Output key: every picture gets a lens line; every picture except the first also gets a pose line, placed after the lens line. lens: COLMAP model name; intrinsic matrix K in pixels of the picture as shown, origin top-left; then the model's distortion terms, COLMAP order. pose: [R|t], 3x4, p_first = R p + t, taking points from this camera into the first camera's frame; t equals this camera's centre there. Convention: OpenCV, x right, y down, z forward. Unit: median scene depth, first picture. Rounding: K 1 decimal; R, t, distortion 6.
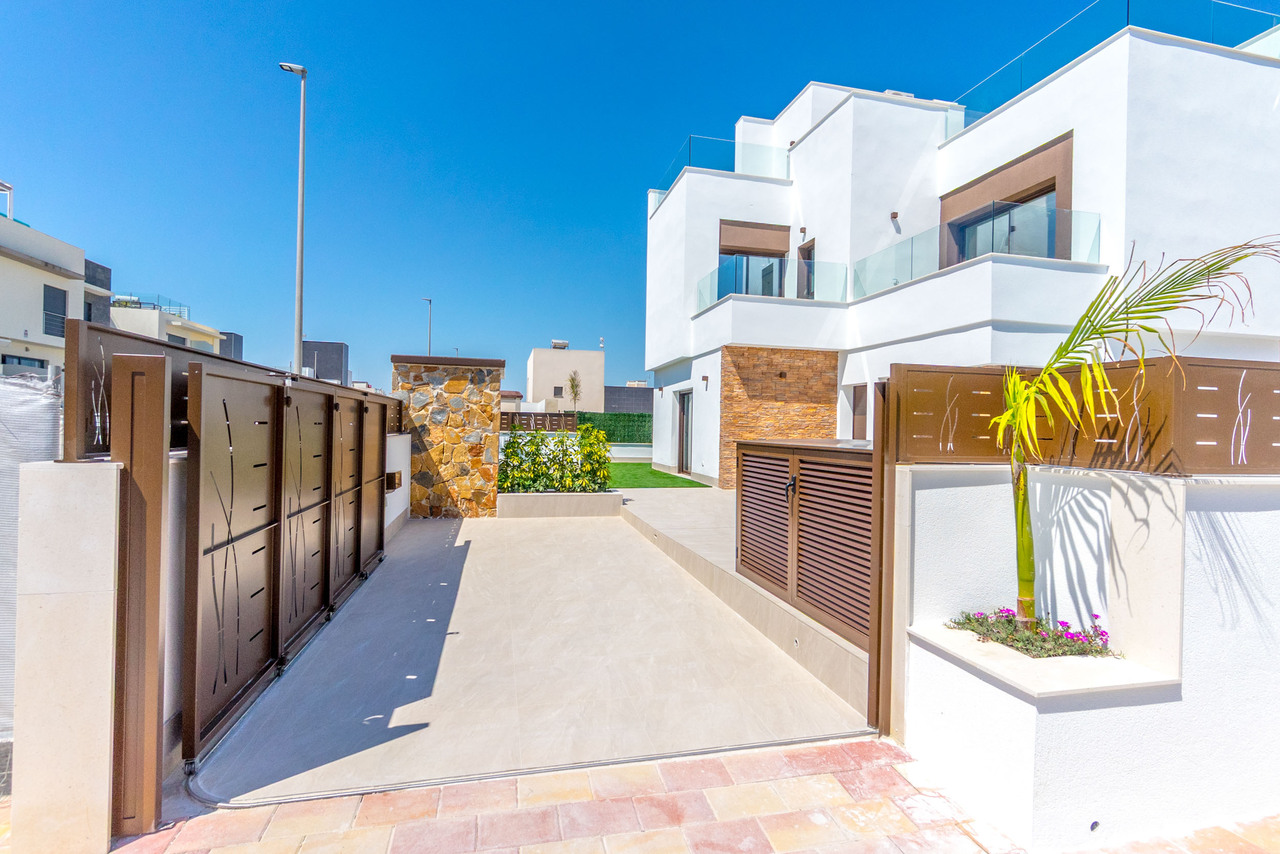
lens RADIAL K [[614.3, 0, 643.0], [0, 614.3, 422.7], [0, 0, 1]] dist [0.002898, 0.000381]
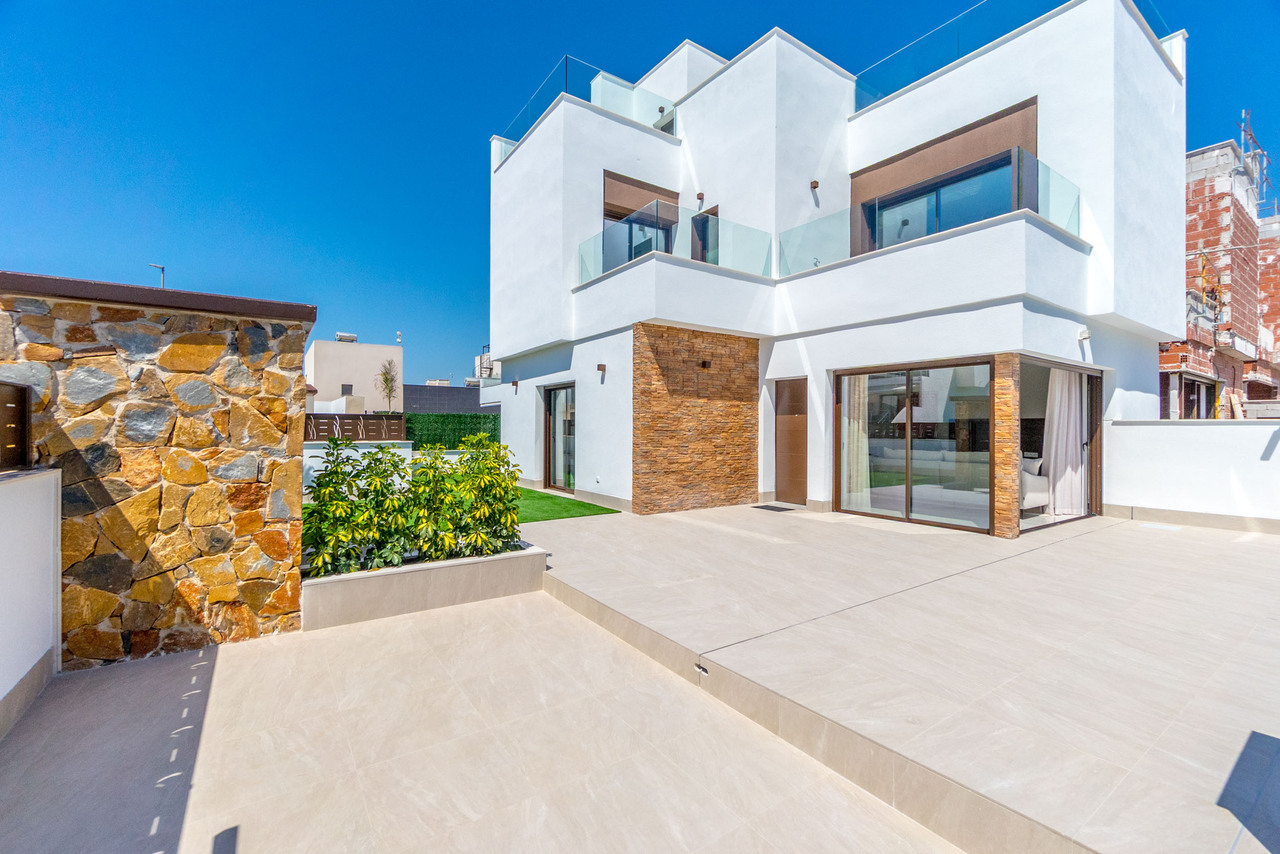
lens RADIAL K [[552.0, 0, 647.7], [0, 552.0, 425.5], [0, 0, 1]] dist [-0.005163, 0.000655]
pose [[0.929898, -0.013460, 0.367570, -0.106082], [0.010755, 0.999898, 0.009408, -0.006917], [-0.367659, -0.004795, 0.929948, 0.372444]]
